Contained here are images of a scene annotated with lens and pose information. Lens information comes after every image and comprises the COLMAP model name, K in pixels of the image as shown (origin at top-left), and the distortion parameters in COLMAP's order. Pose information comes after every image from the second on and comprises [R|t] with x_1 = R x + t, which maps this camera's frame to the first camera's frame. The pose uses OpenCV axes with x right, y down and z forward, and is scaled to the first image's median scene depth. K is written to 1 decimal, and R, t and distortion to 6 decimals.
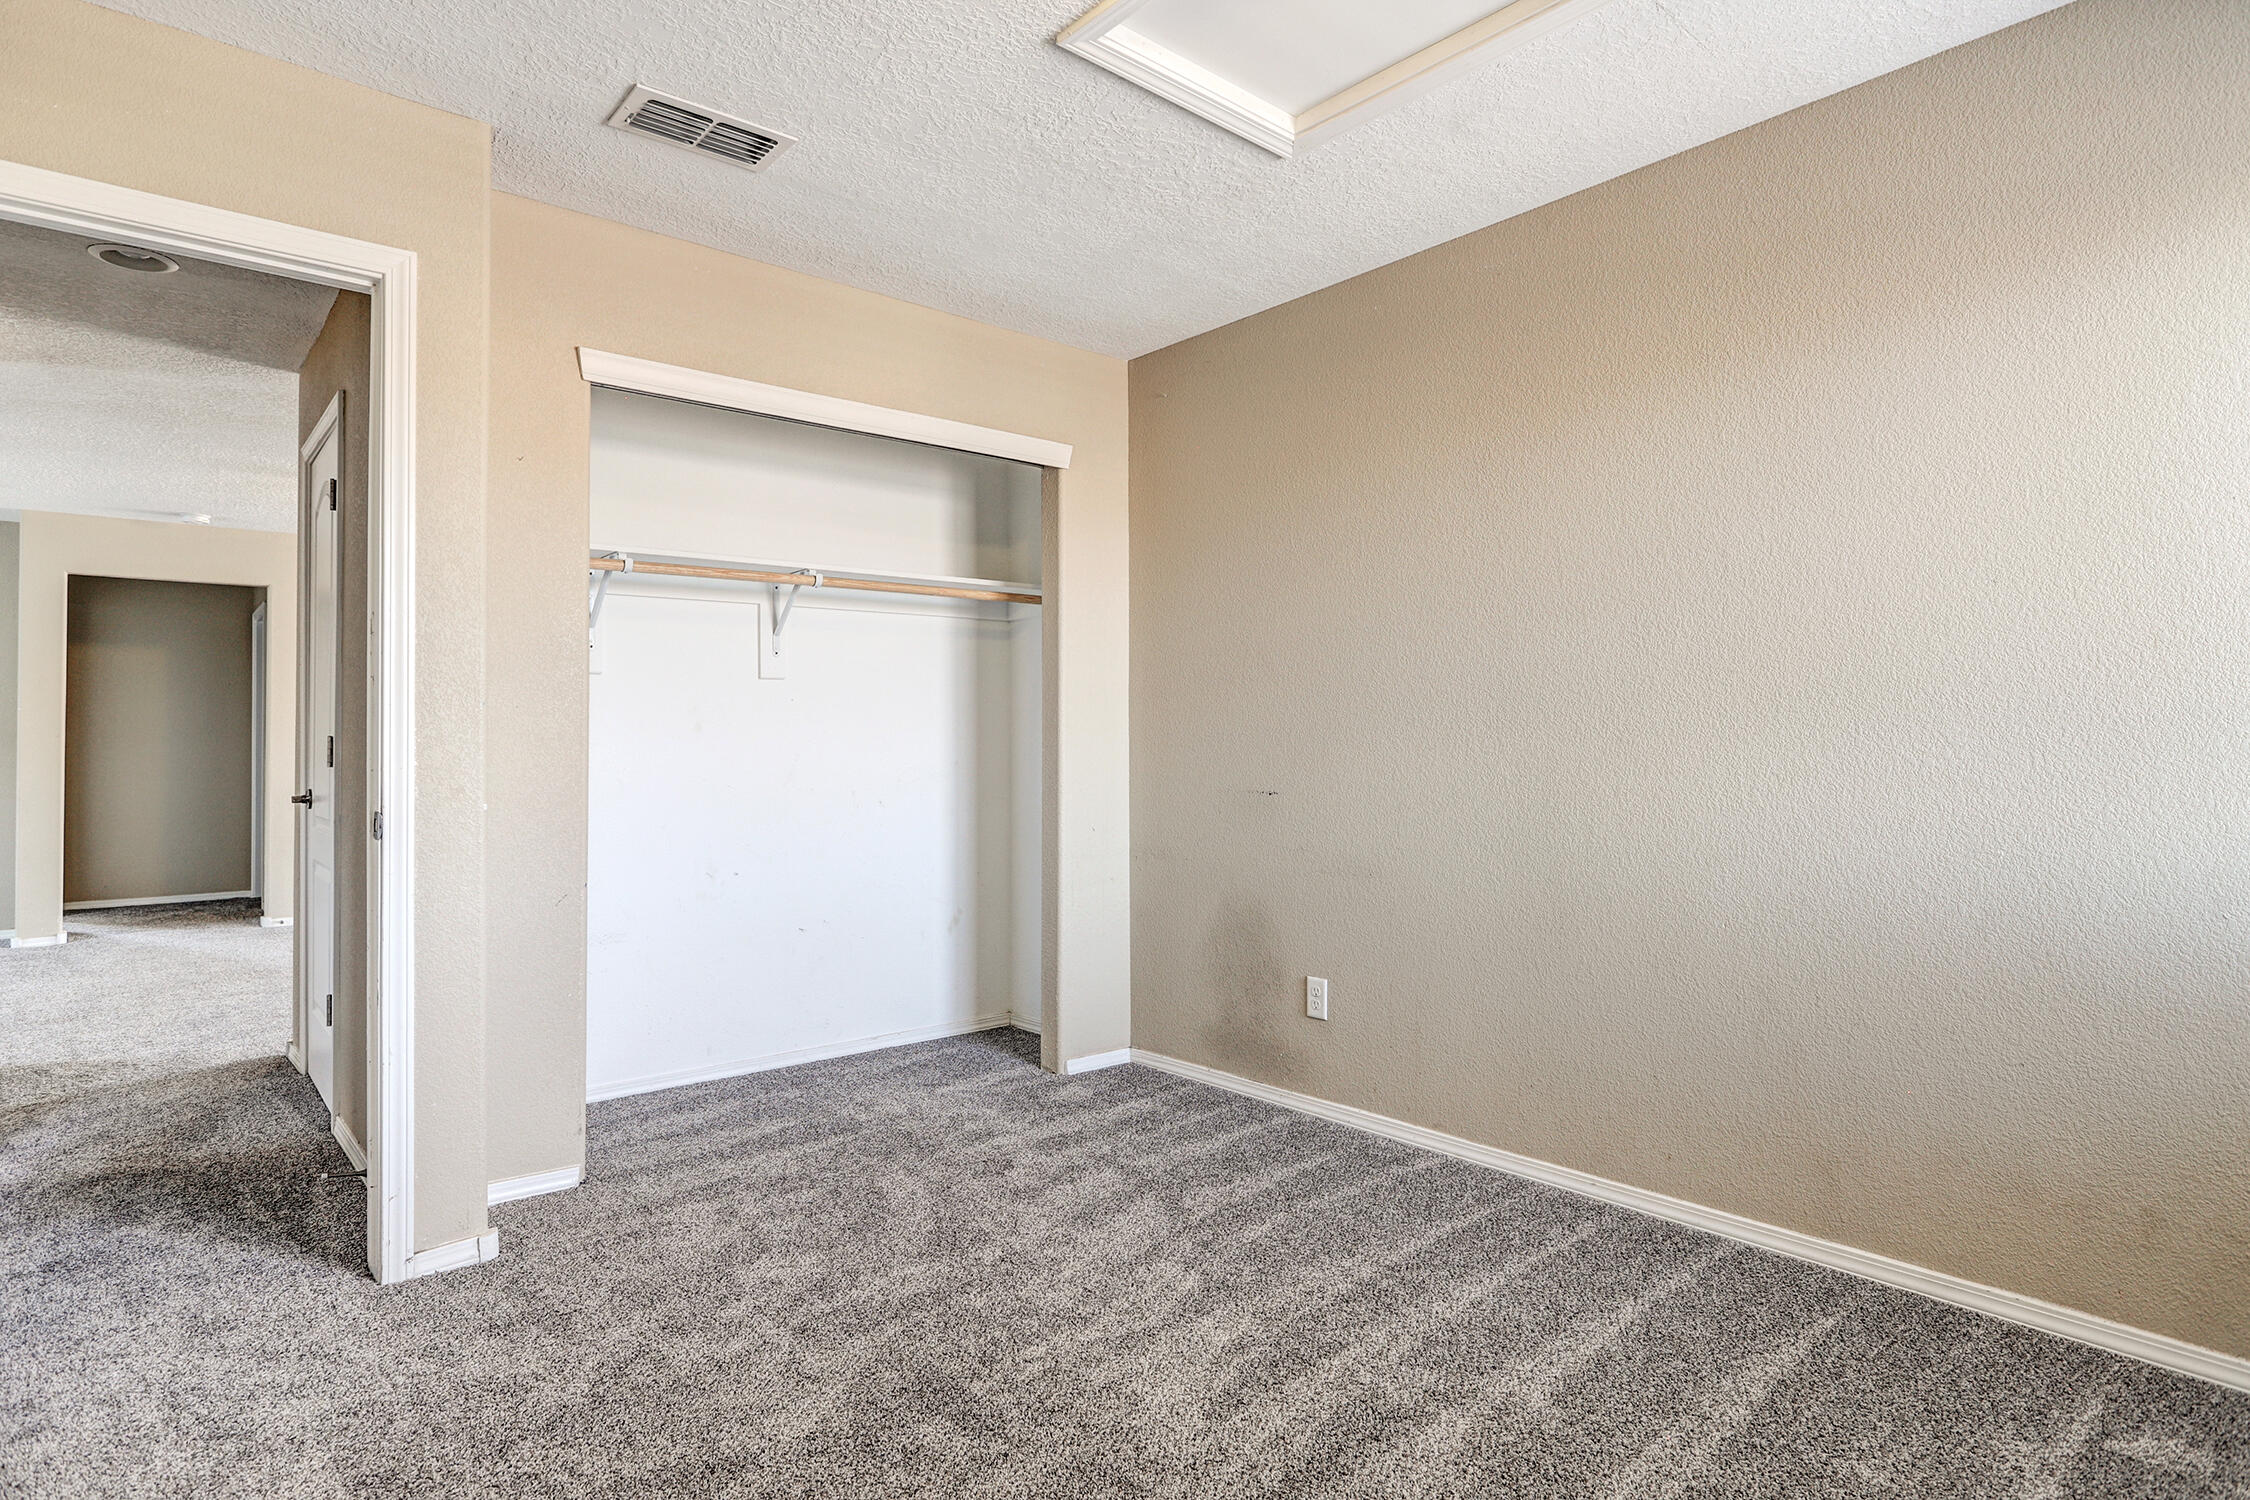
lens RADIAL K [[1193.6, 0, 1124.3], [0, 1193.6, 726.4], [0, 0, 1]] dist [0.001747, 0.000217]
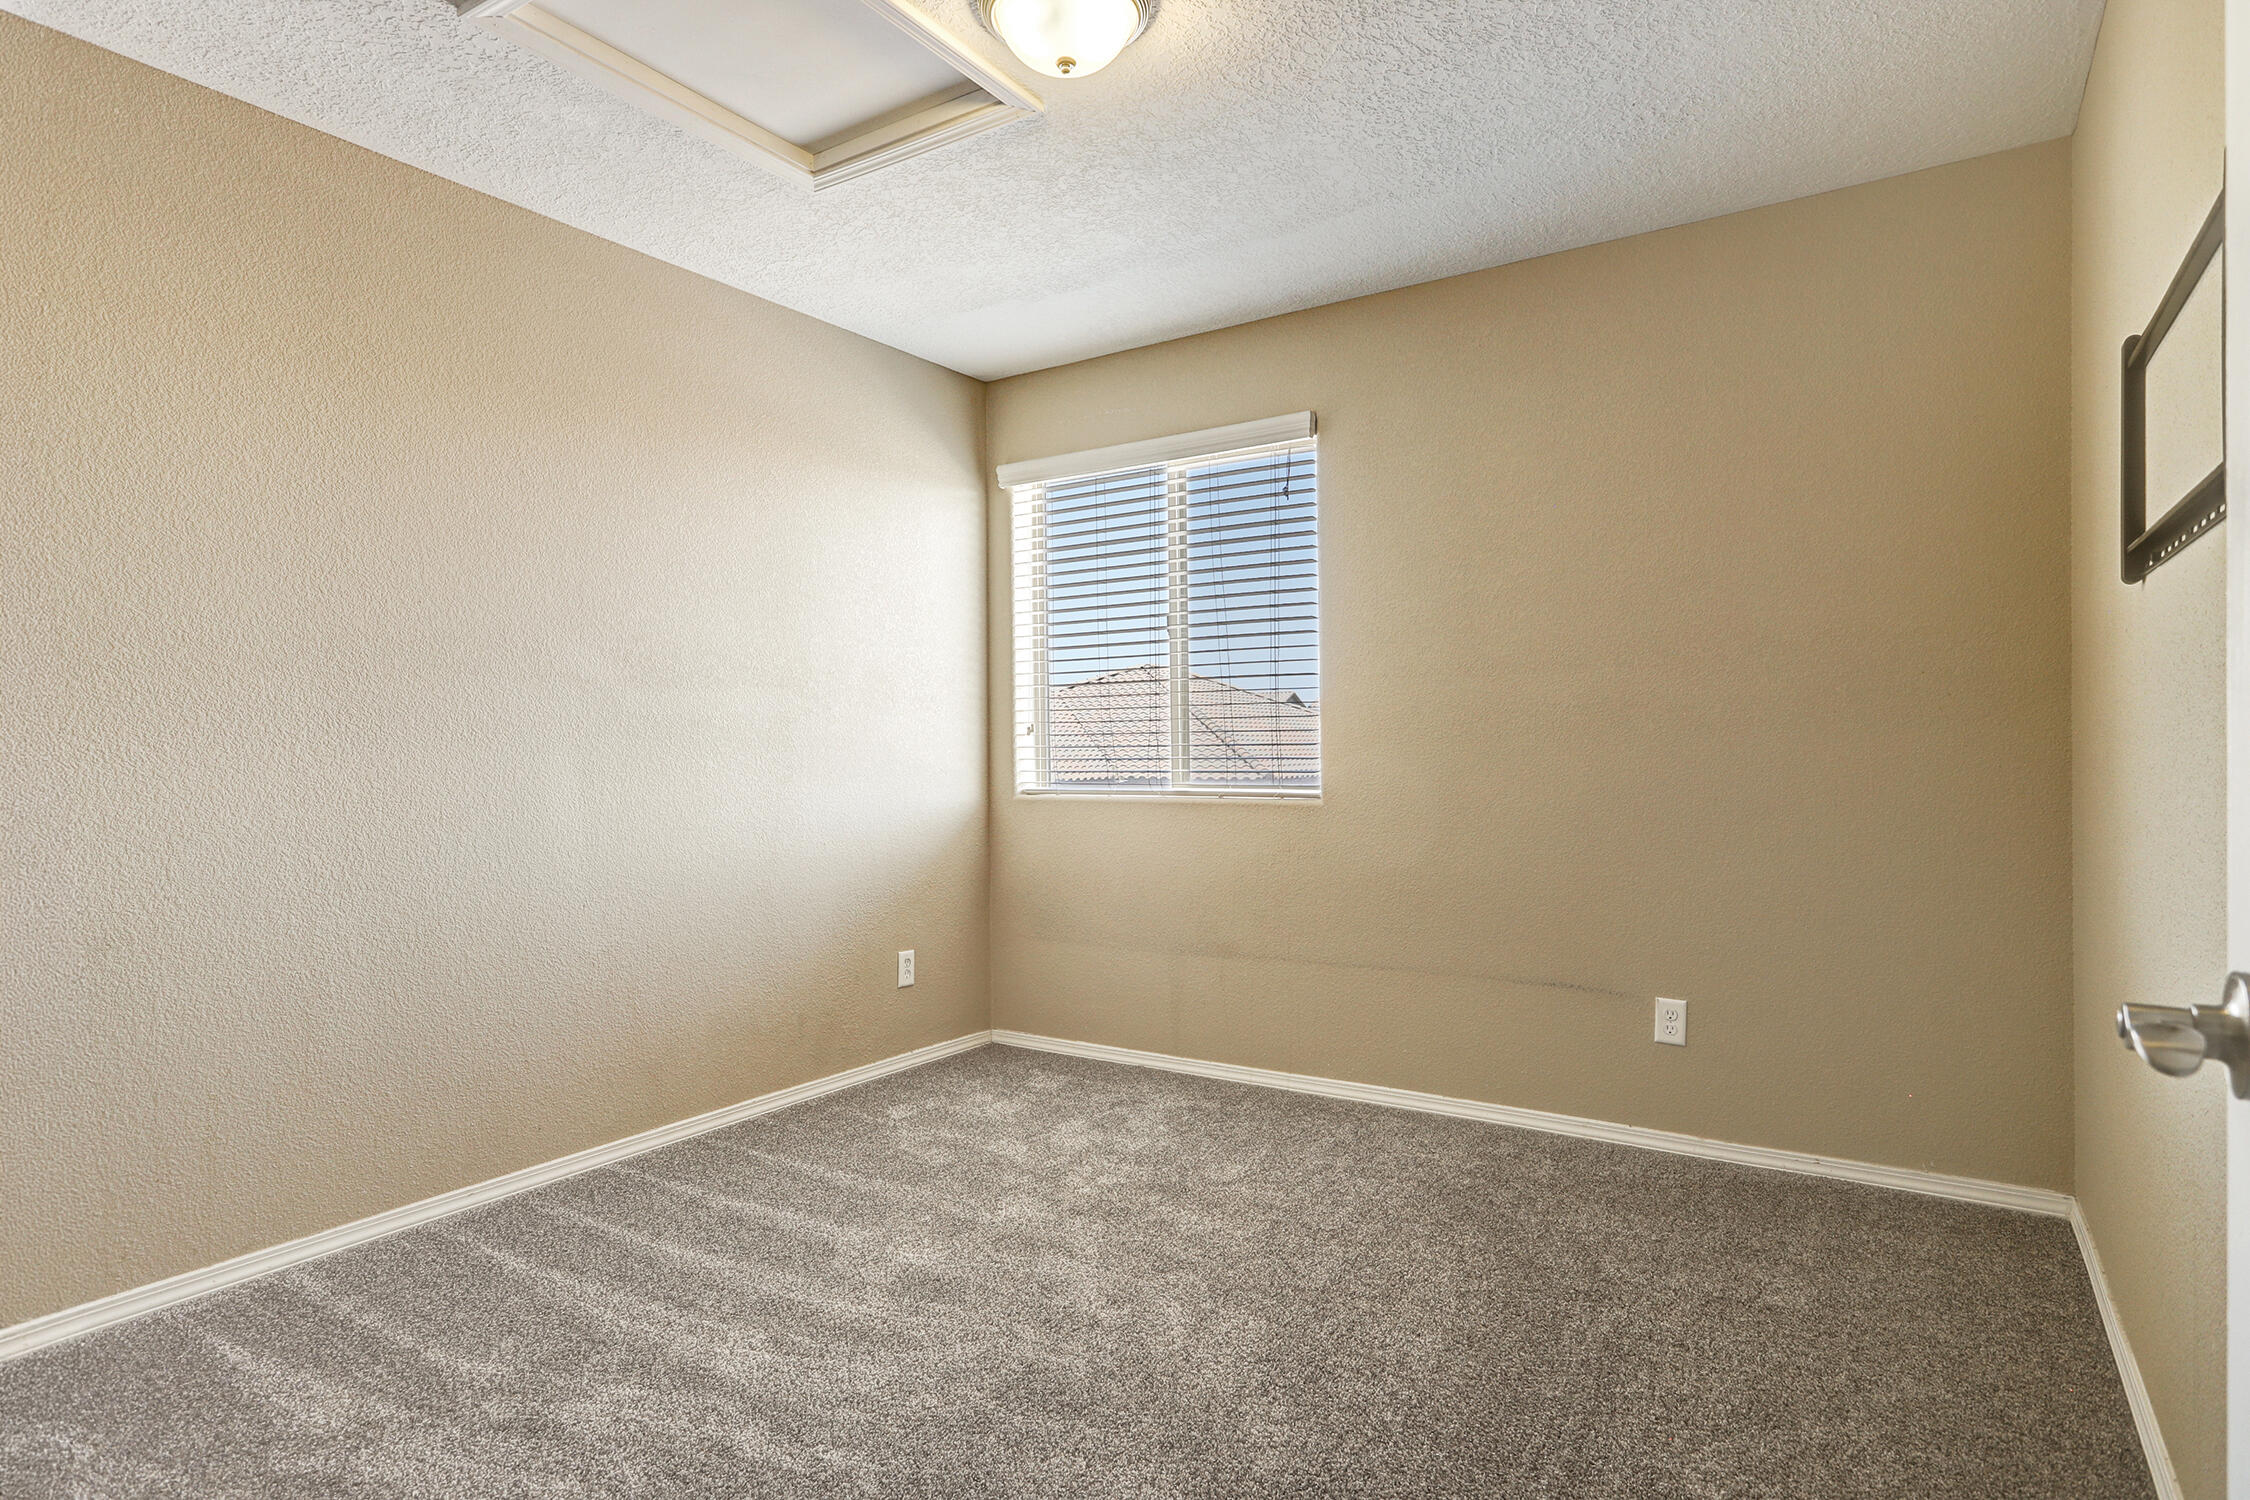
lens RADIAL K [[1215.9, 0, 1125.0], [0, 1215.9, 750.0], [0, 0, 1]] dist [-0.000104, -0.000029]
pose [[-0.277600, 0.005535, 0.960681, -0.431807], [-0.009449, 0.999919, -0.008491, 0.009993], [-0.960650, -0.011434, -0.277525, 0.450458]]
